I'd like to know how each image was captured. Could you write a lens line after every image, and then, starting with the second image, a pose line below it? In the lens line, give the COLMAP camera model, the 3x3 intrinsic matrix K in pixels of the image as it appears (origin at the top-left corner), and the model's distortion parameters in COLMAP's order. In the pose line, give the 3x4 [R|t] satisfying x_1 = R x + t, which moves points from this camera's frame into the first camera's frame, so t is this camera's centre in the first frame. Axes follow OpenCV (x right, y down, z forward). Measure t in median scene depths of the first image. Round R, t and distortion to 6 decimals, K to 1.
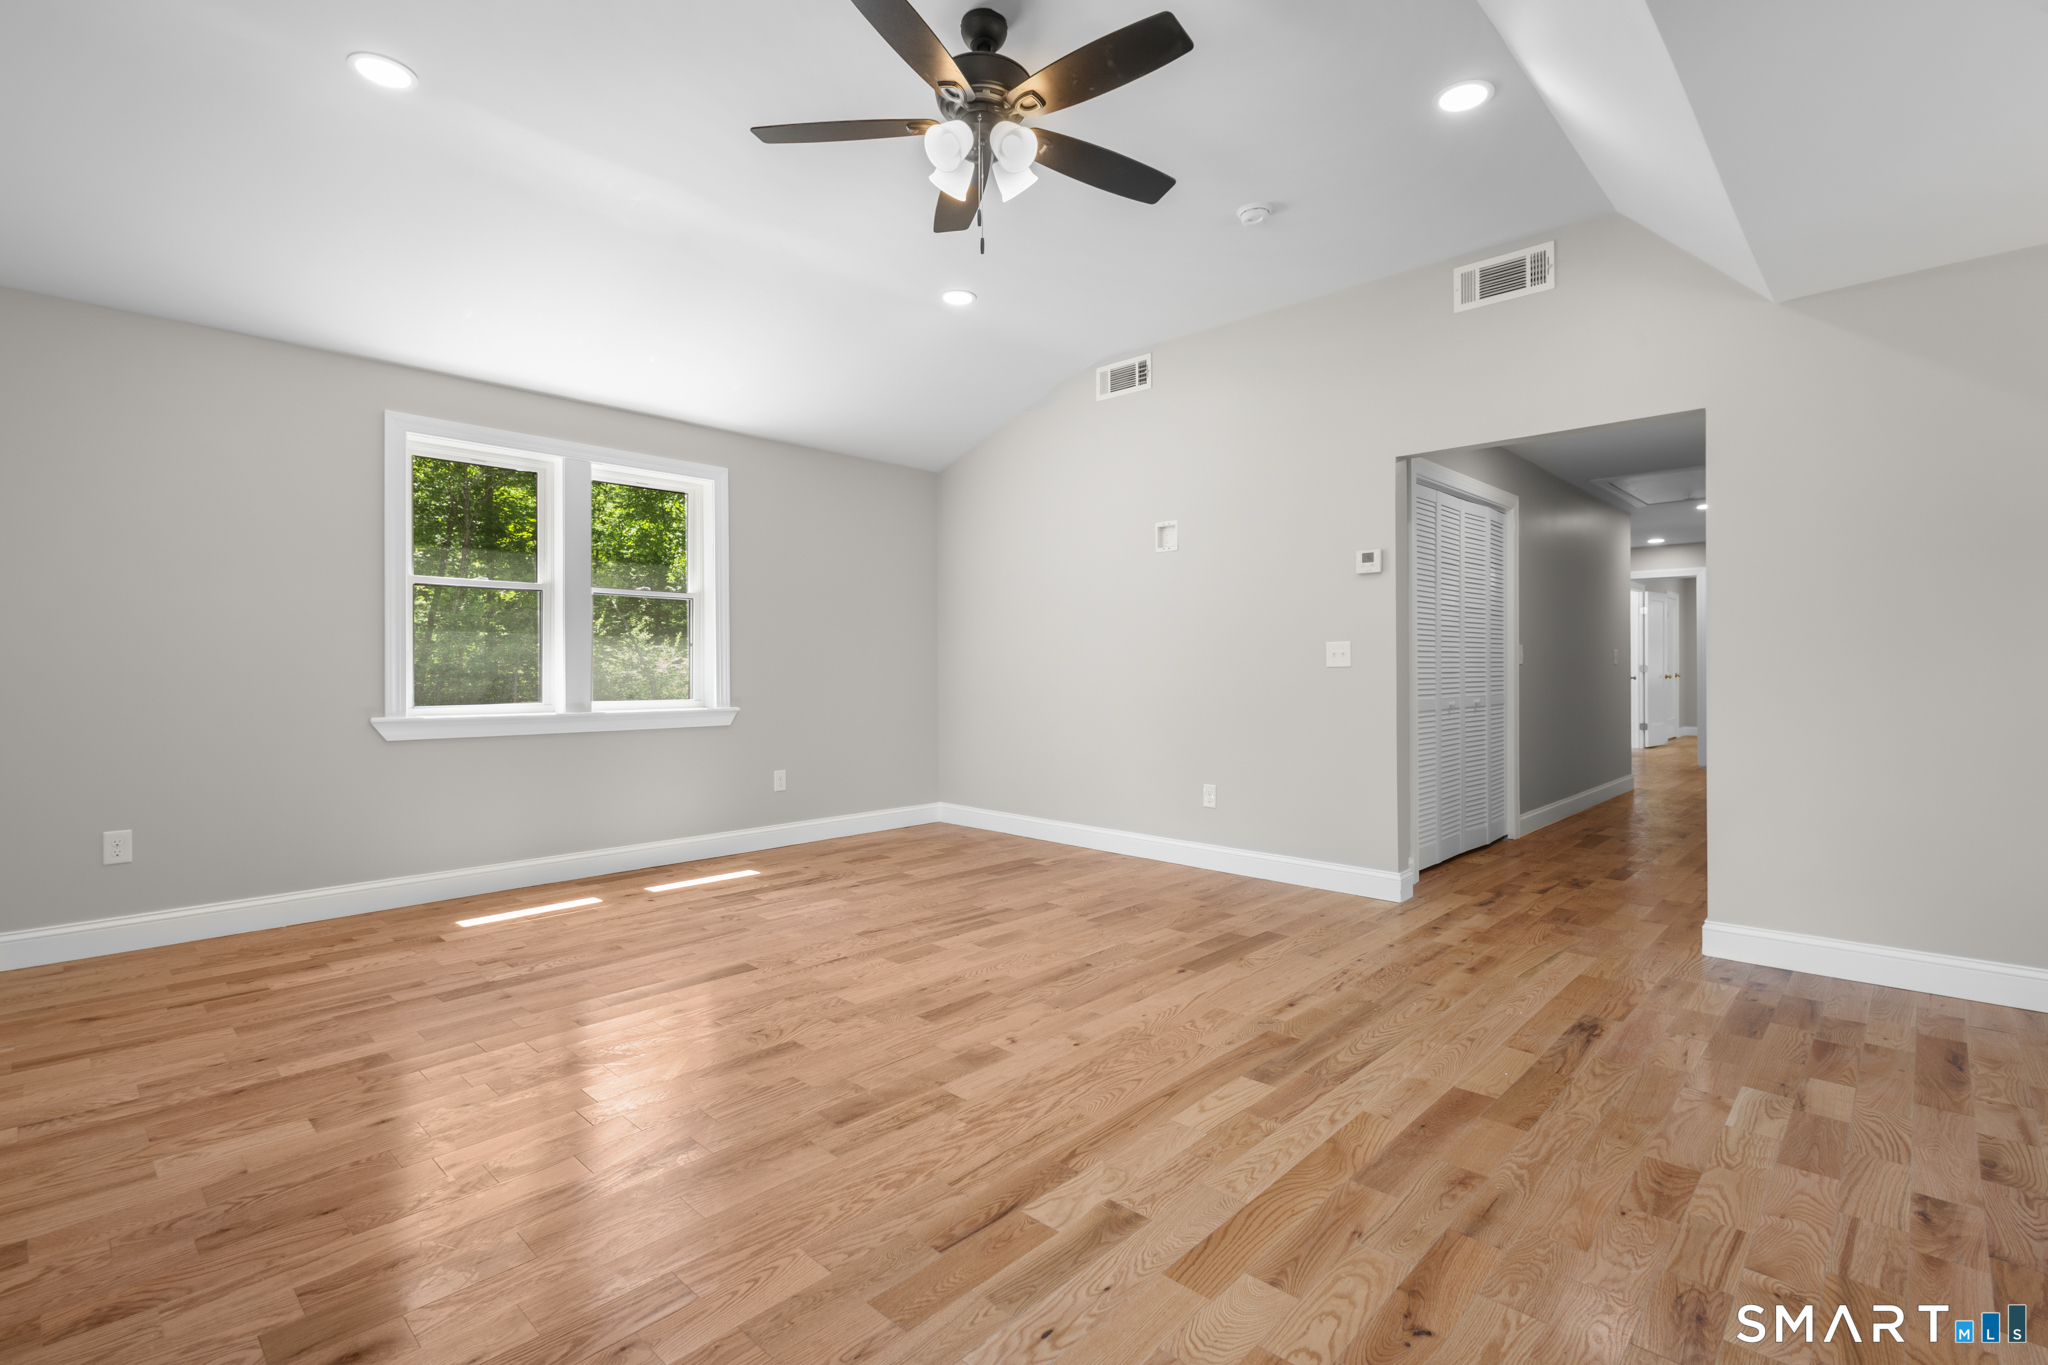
lens RADIAL K [[939.3, 0, 1031.5], [0, 939.3, 672.2], [0, 0, 1]] dist [0.011743, -0.006218]
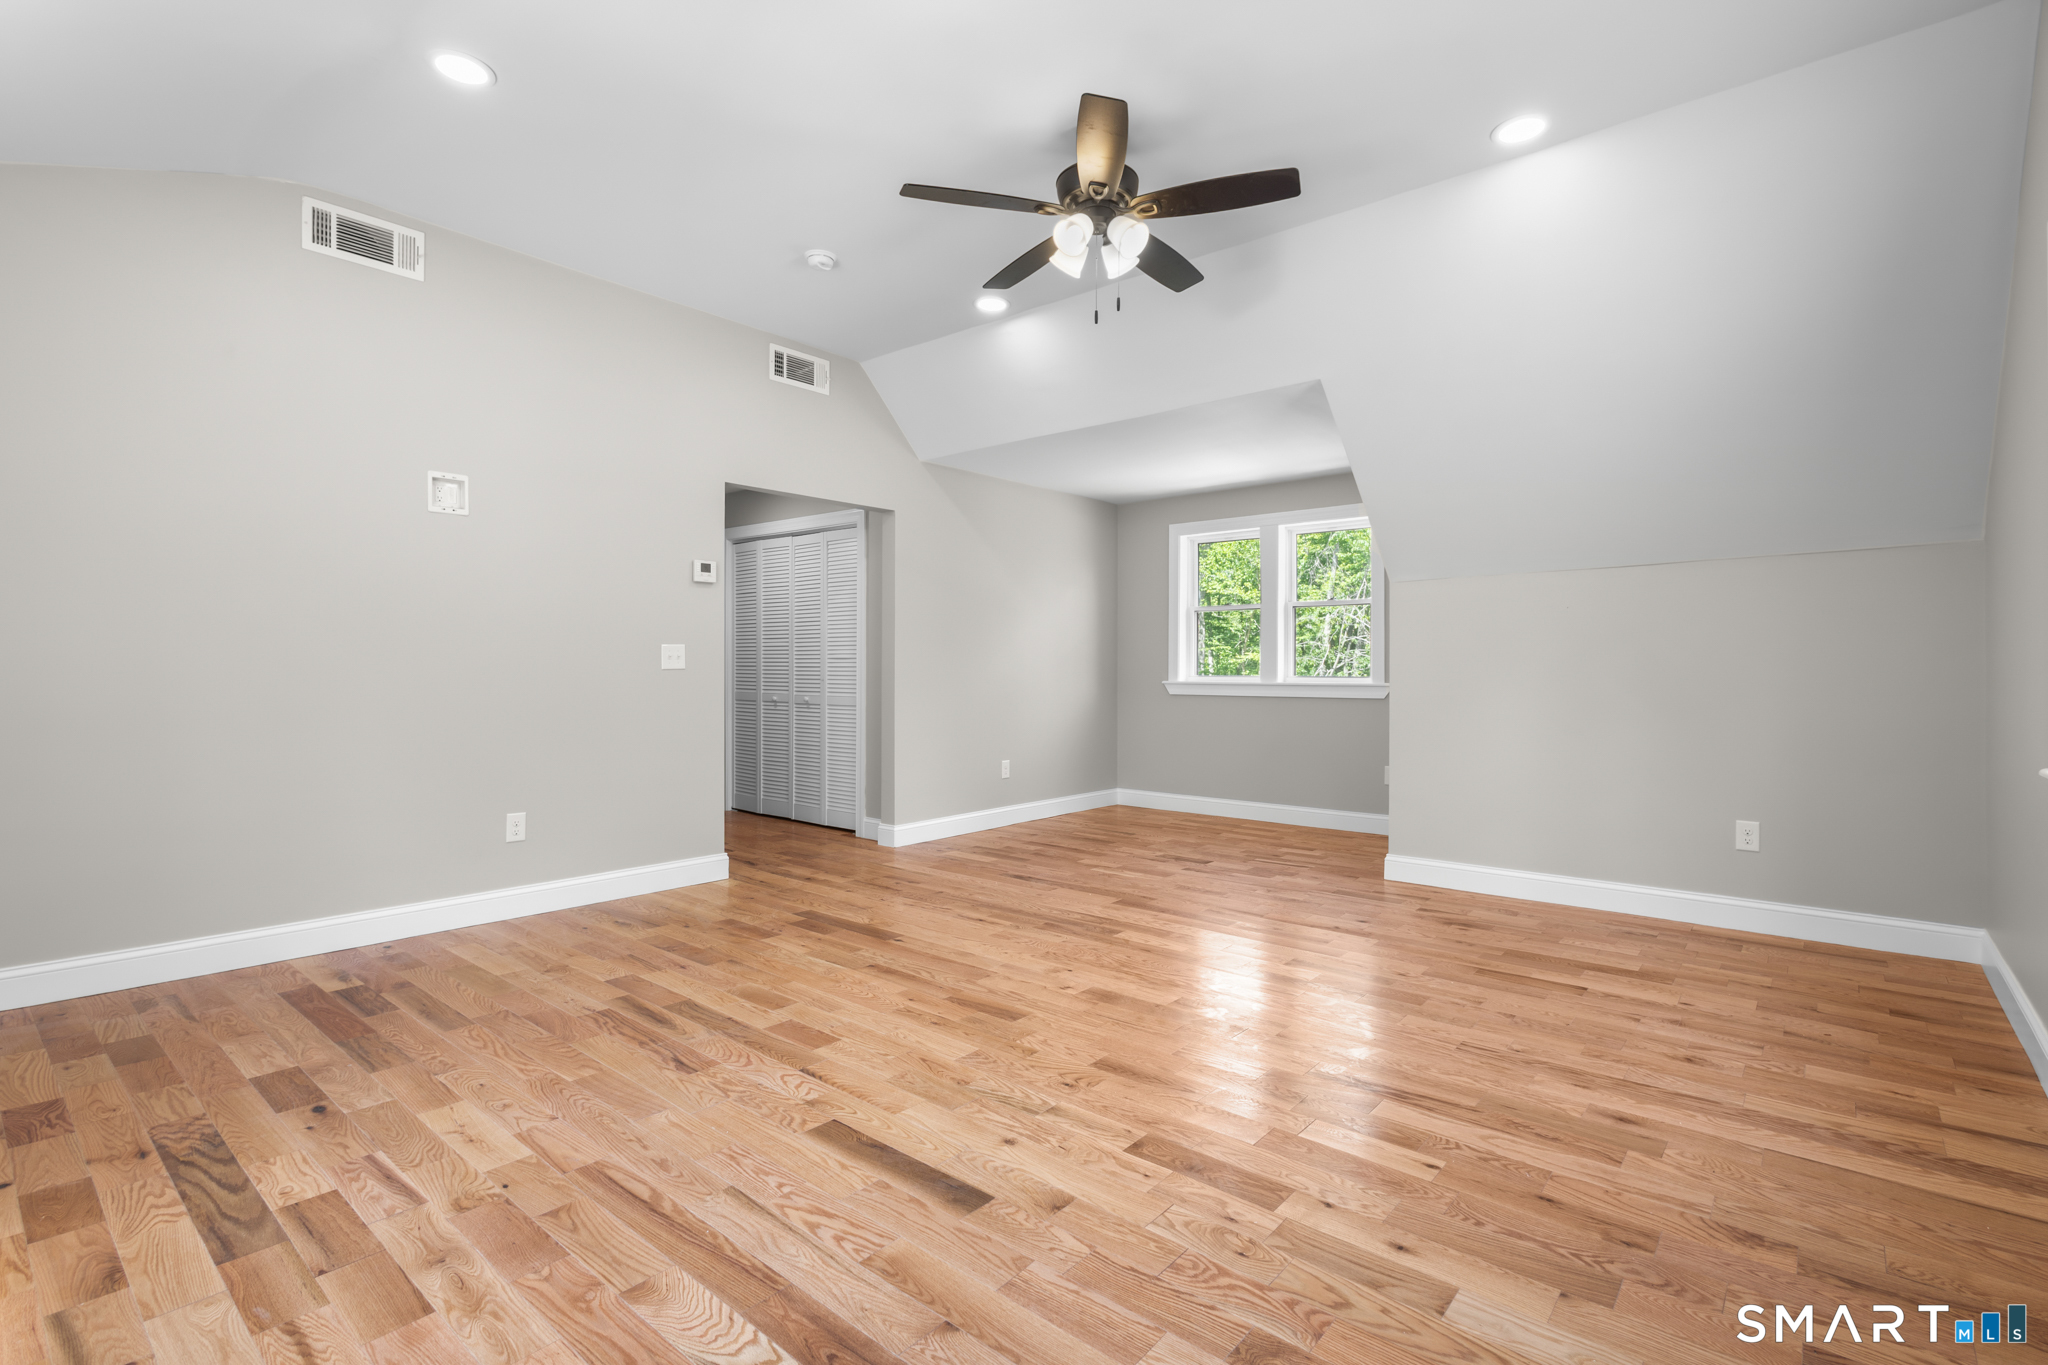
lens RADIAL K [[939.3, 0, 1031.5], [0, 939.3, 672.2], [0, 0, 1]] dist [0.011743, -0.006218]
pose [[-0.047917, -0.002096, 0.998849, -1.111553], [0.003394, 0.999992, 0.002261, -0.005279], [-0.998846, 0.003499, -0.047910, 1.024694]]
